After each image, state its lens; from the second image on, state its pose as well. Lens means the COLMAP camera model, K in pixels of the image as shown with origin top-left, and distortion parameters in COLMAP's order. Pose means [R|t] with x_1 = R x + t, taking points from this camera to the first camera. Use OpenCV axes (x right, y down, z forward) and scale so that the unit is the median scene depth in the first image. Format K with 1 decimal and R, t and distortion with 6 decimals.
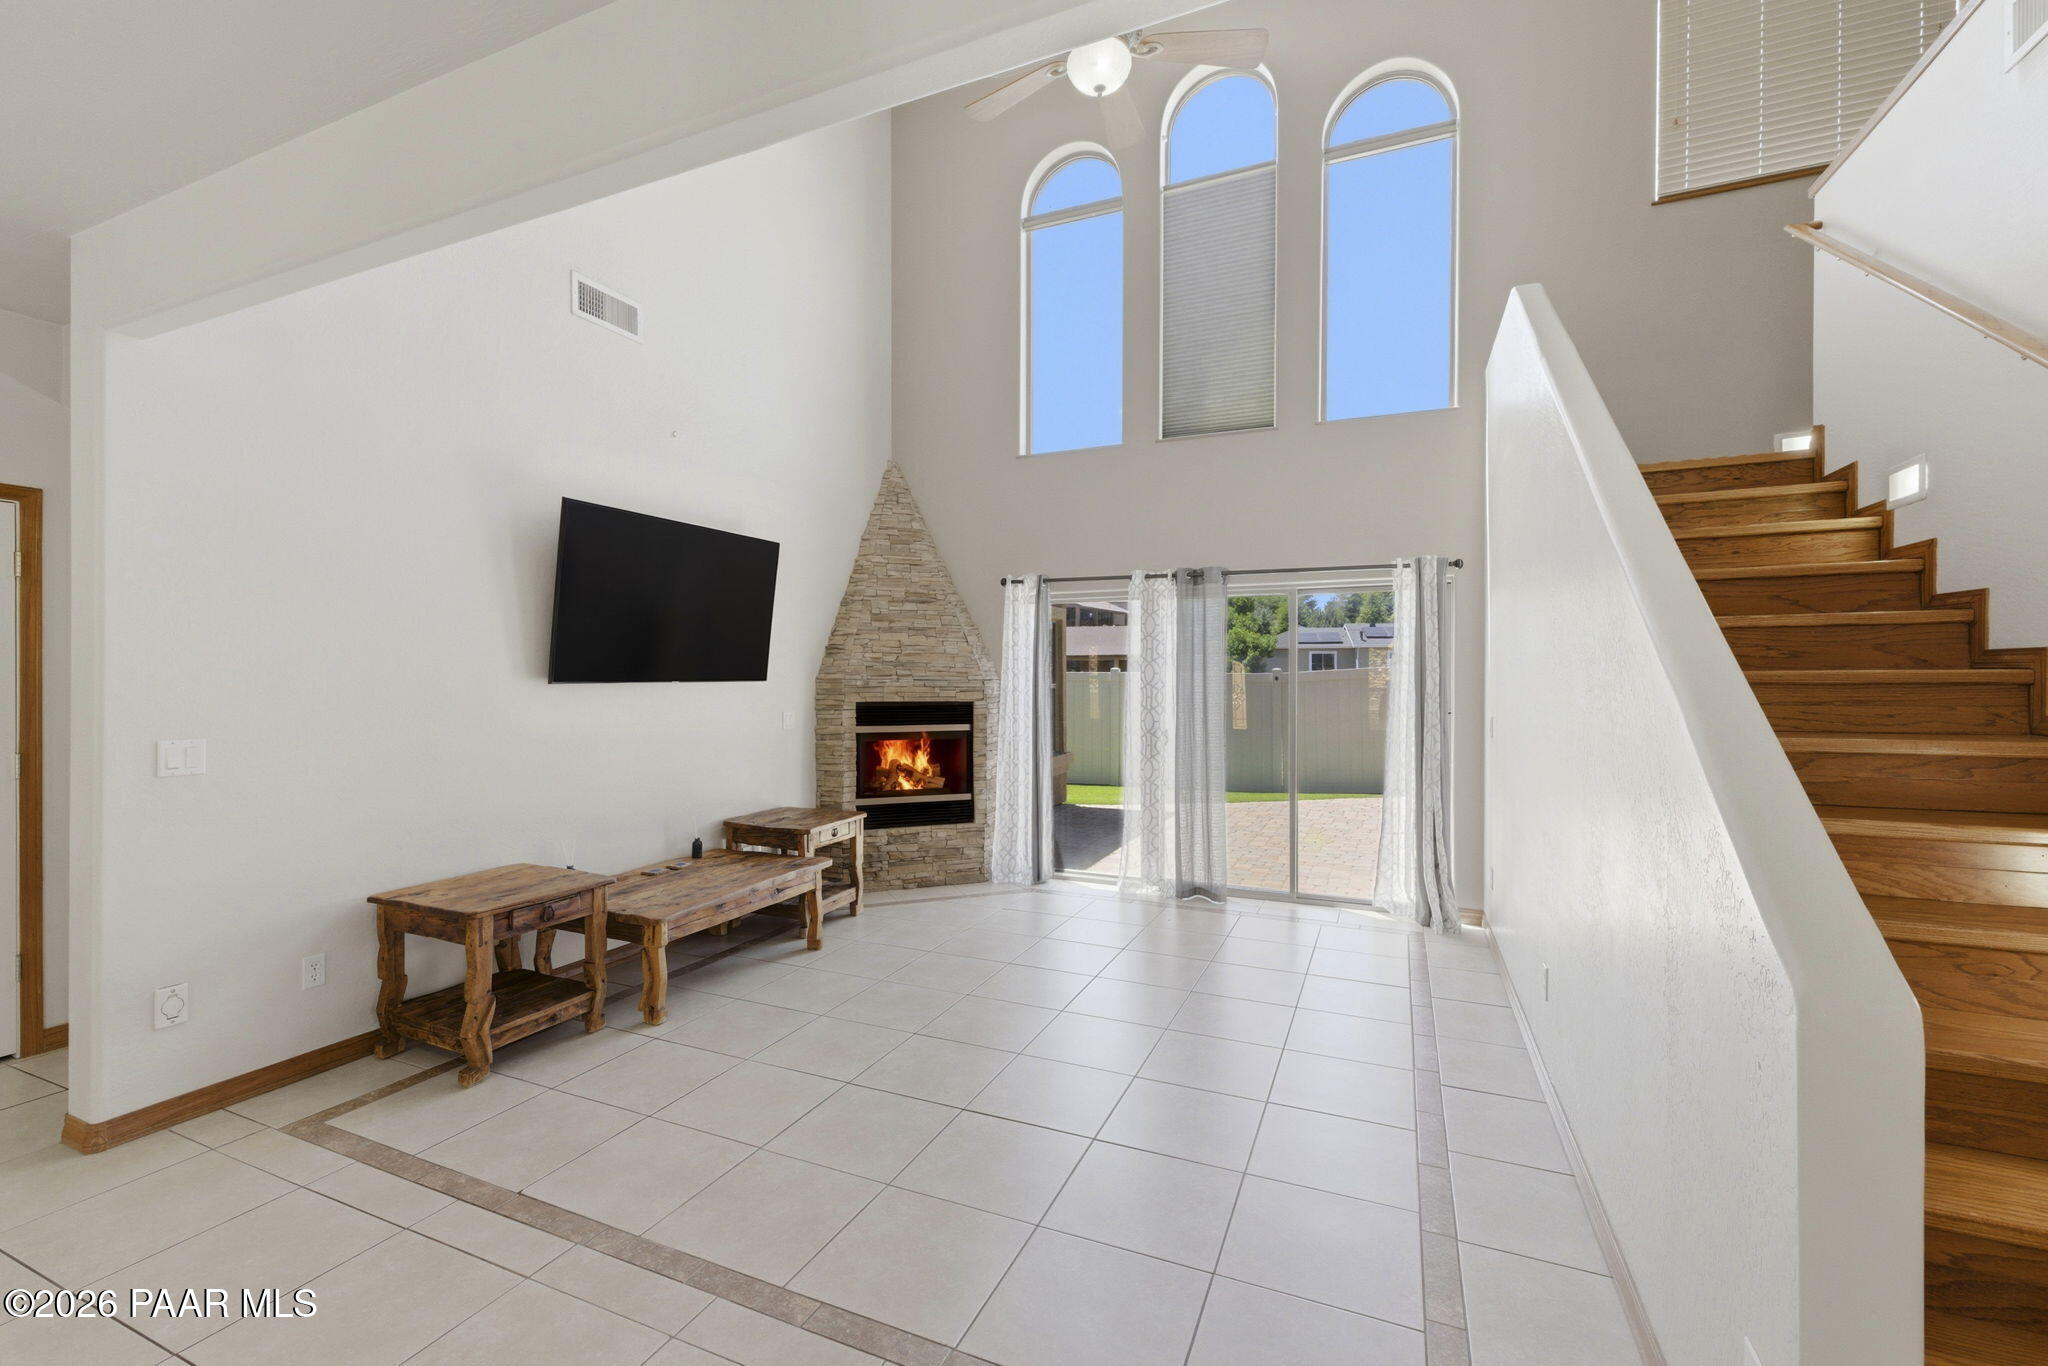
lens RADIAL K [[841.7, 0, 1024.0], [0, 841.7, 683.0], [0, 0, 1]] dist [0.002922, 0.000011]
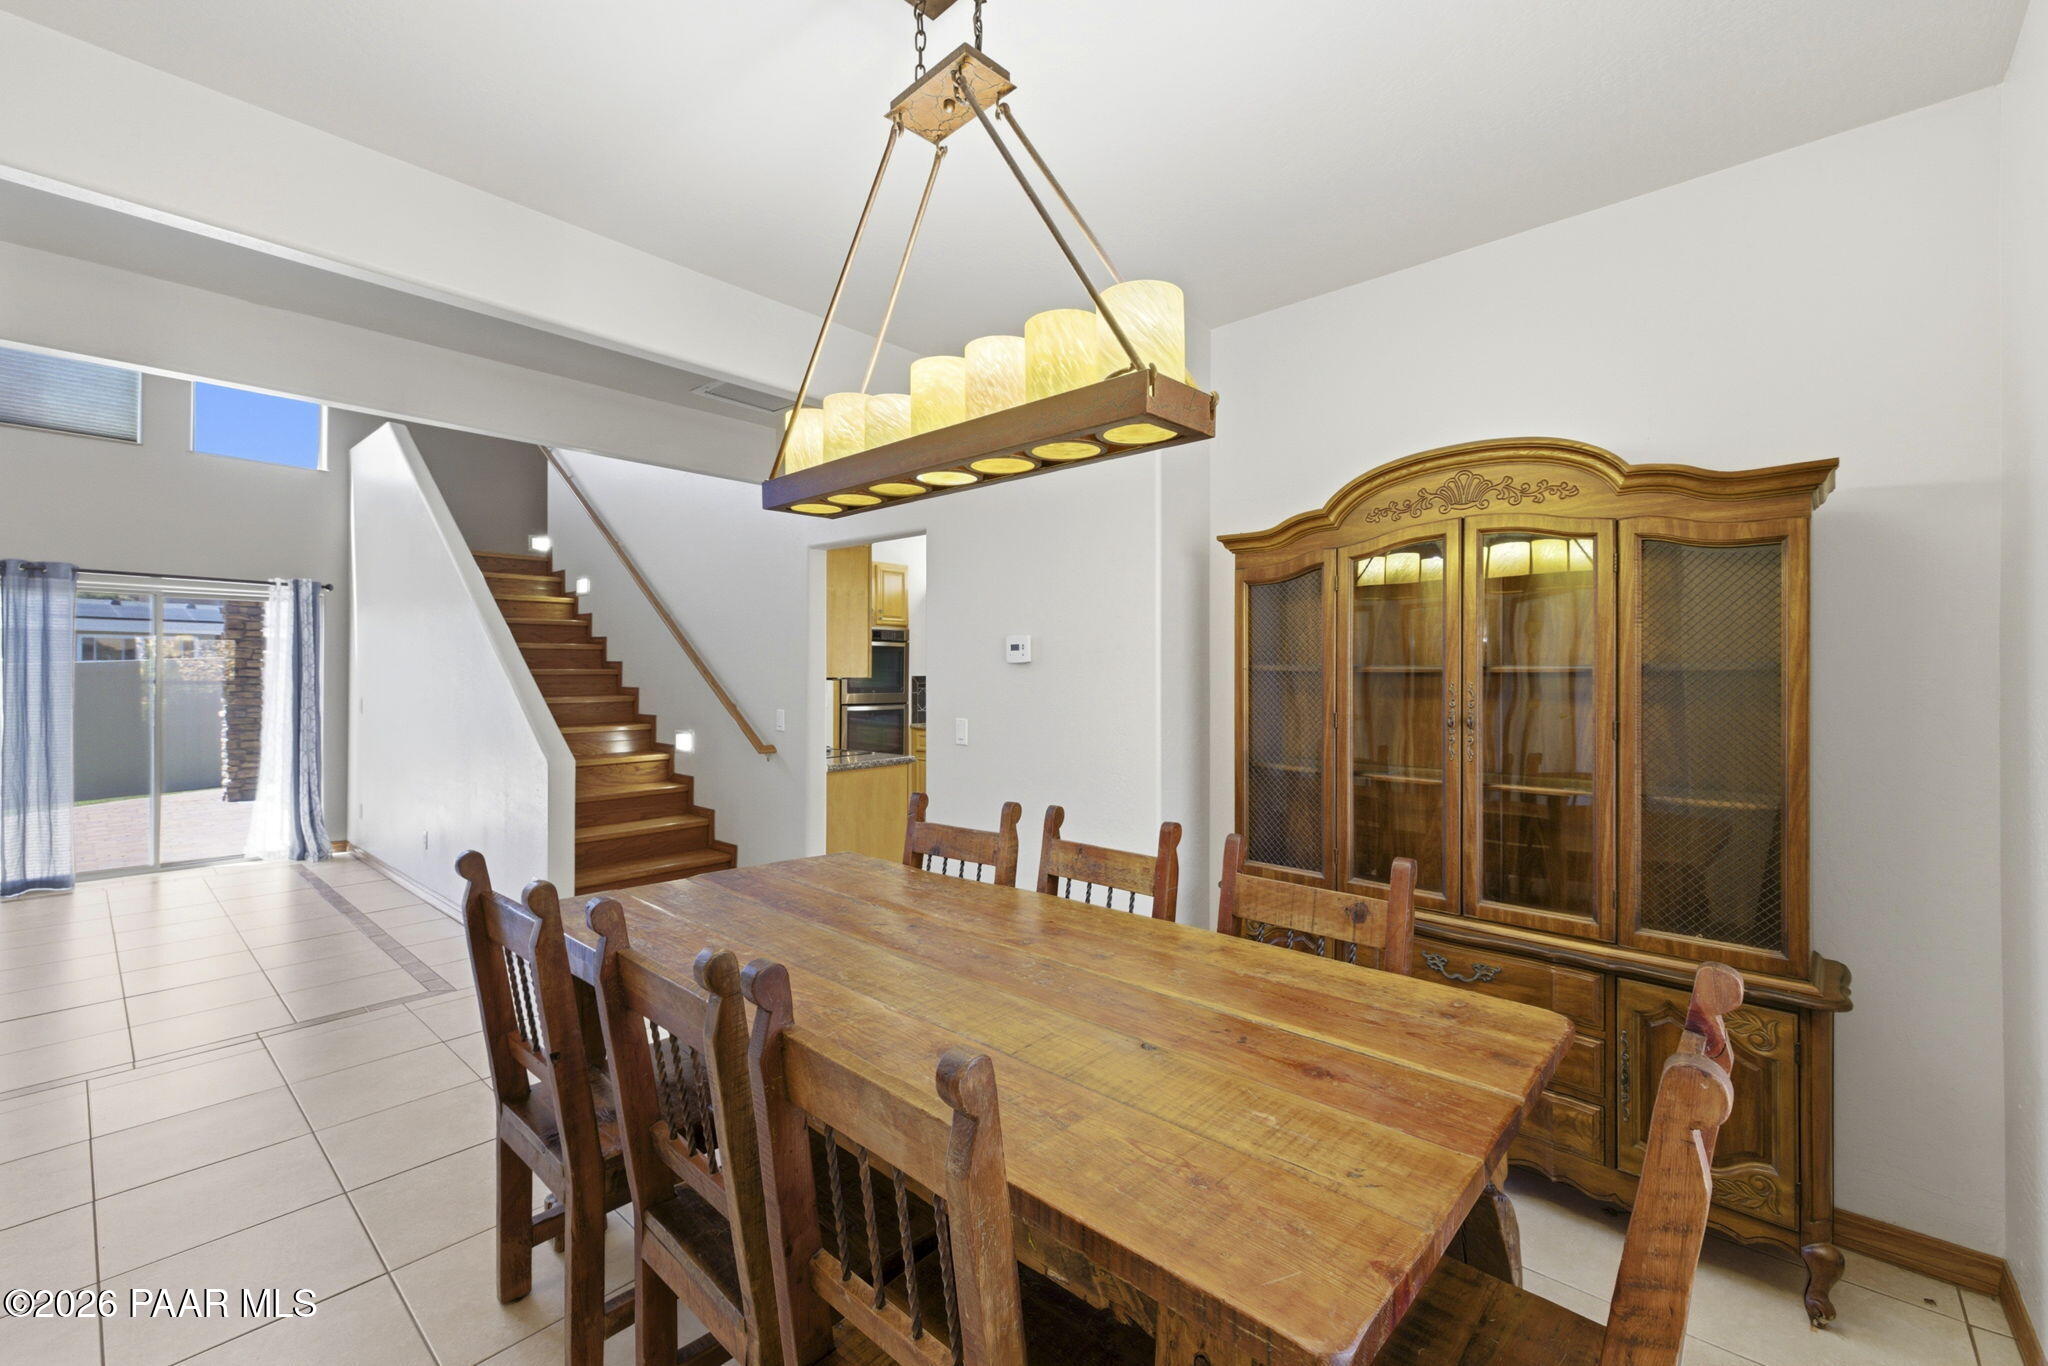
lens RADIAL K [[864.9, 0, 1018.6], [0, 864.9, 669.9], [0, 0, 1]] dist [0.011809, 0.000116]
pose [[0.312059, 0.001416, 0.950062, -0.478029], [0.001131, 0.999998, -0.001862, -0.003989], [-0.950062, 0.001656, 0.312057, -0.499770]]
